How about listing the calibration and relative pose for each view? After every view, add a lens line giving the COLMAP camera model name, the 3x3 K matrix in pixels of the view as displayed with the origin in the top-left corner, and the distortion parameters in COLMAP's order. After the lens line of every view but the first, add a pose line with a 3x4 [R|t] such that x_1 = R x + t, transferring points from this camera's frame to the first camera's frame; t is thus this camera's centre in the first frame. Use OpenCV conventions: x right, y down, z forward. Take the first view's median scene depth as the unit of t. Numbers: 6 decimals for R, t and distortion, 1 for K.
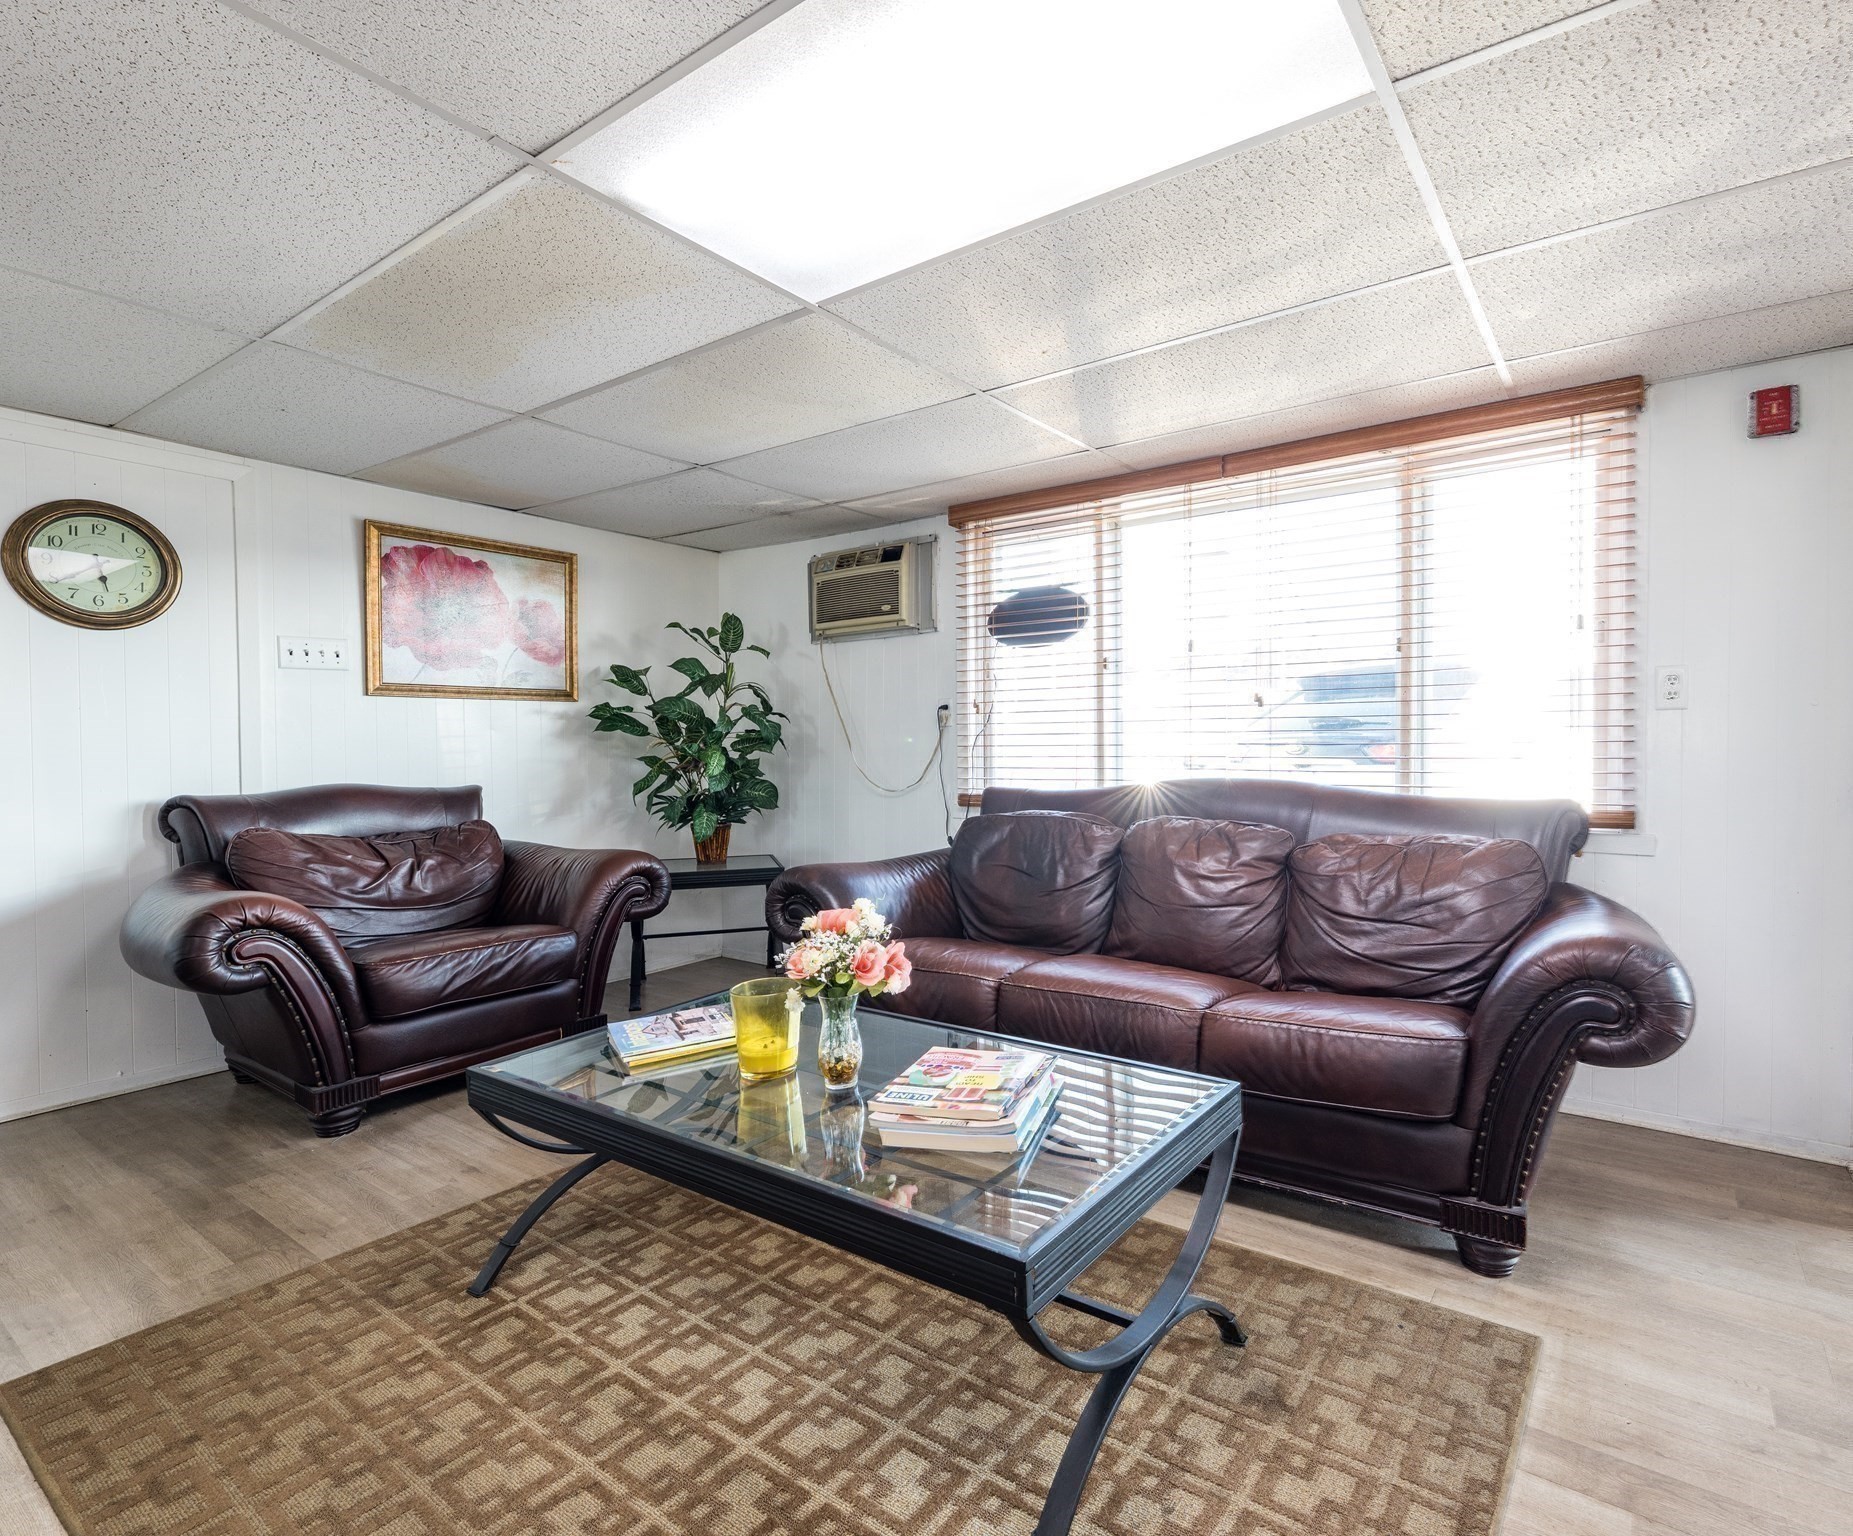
lens RADIAL K [[971.1, 0, 926.6], [0, 971.1, 766.1], [0, 0, 1]] dist [-0.003882, -0.000713]
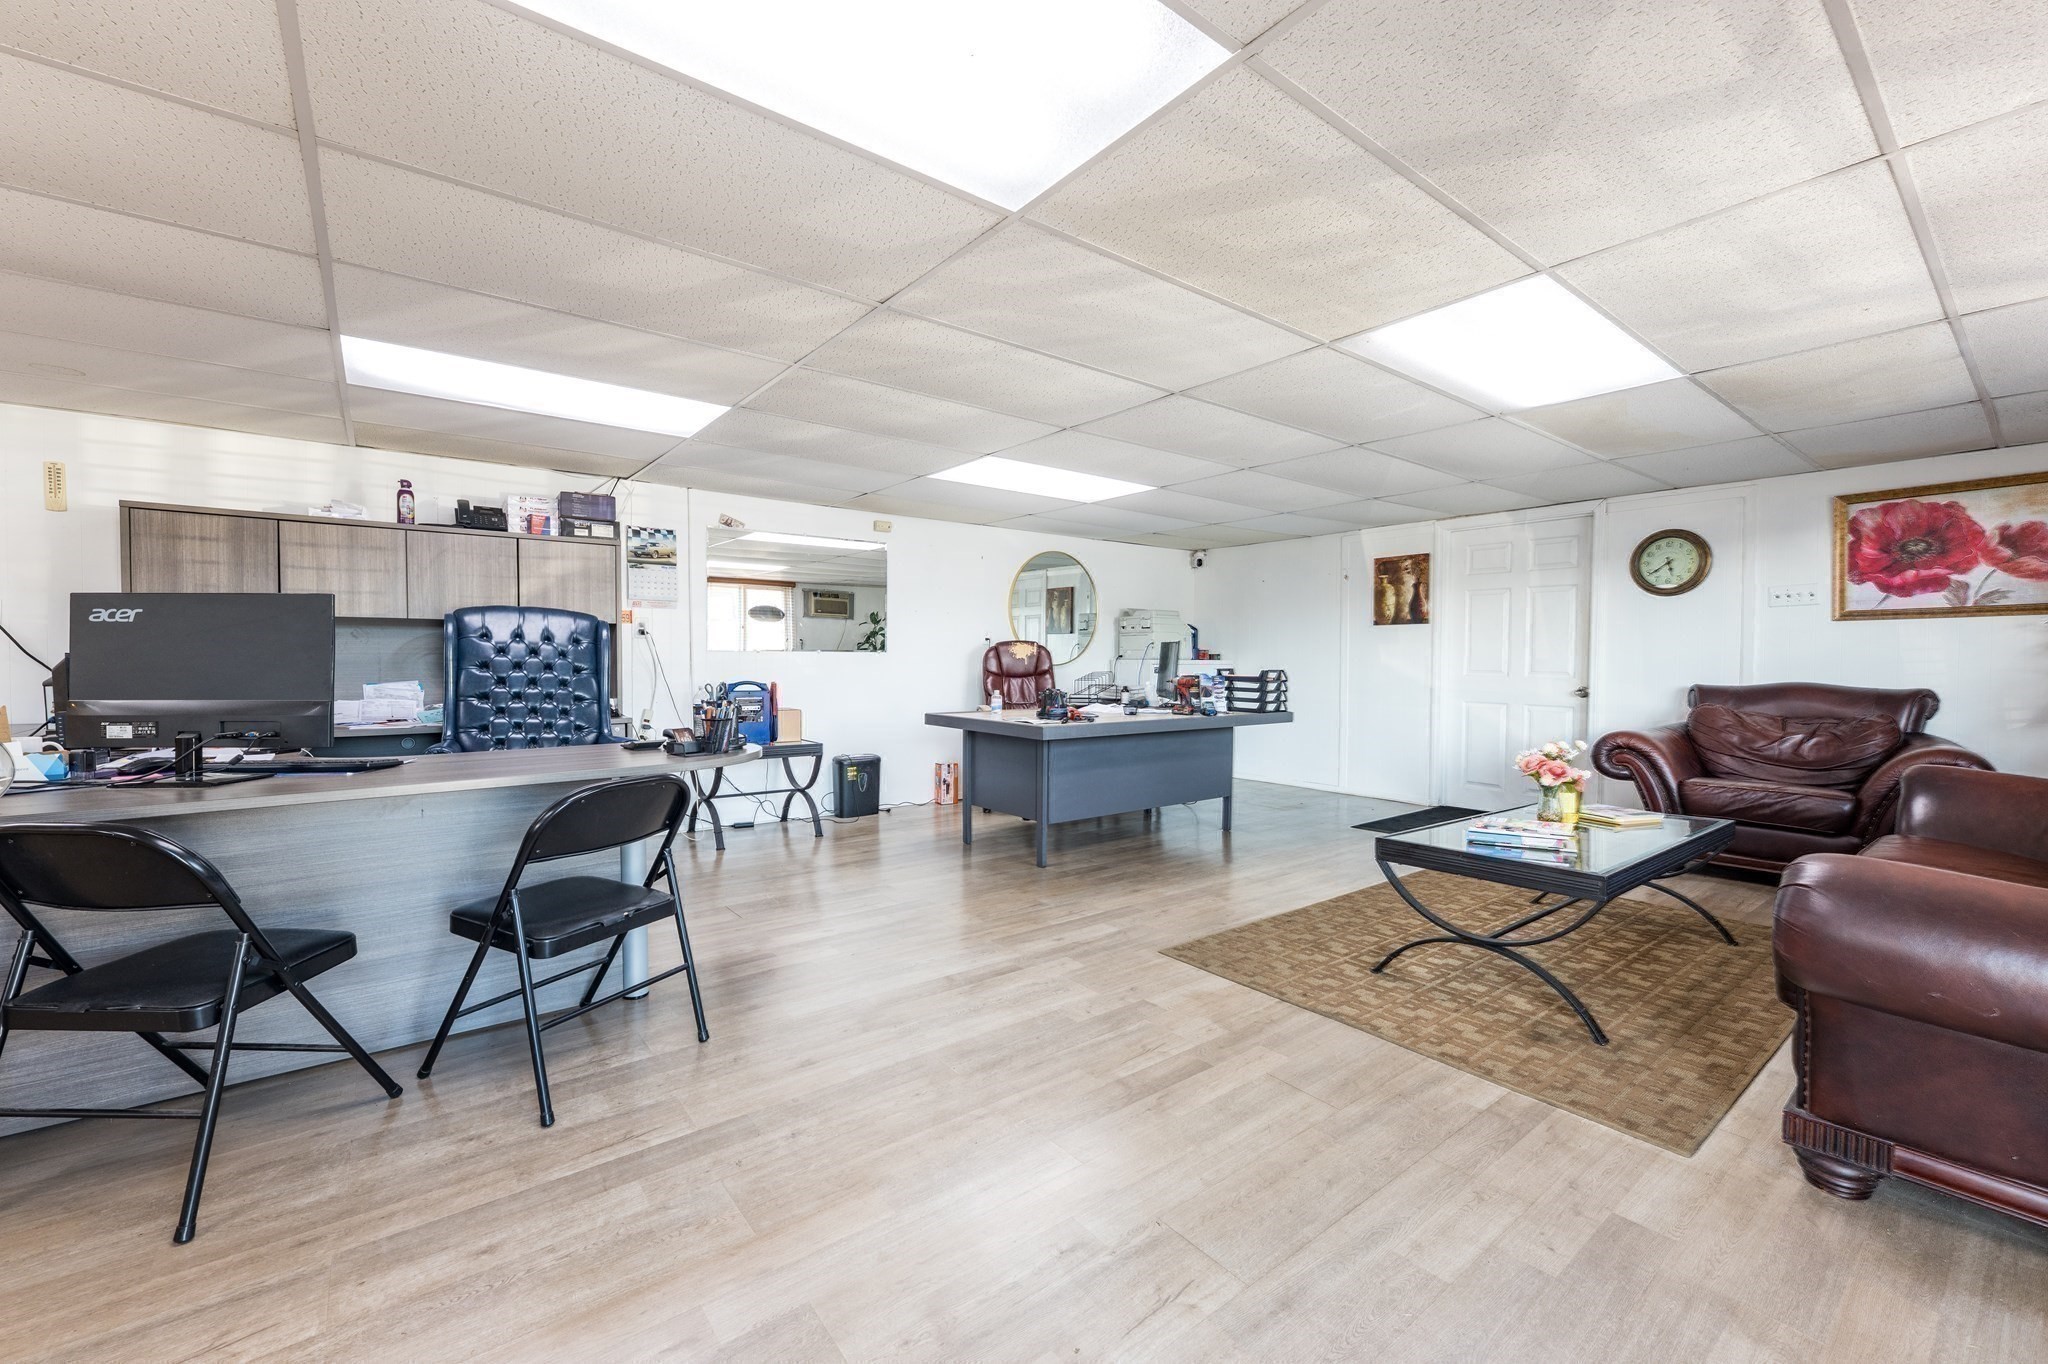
lens RADIAL K [[823.0, 0, 1024.2], [0, 823.0, 673.3], [0, 0, 1]] dist [-0.001949, -0.000151]
pose [[-0.323363, 0.025134, -0.945941, 1.090950], [-0.016743, 0.999339, 0.032276, -0.017435], [0.946127, 0.026275, -0.322728, 0.311233]]
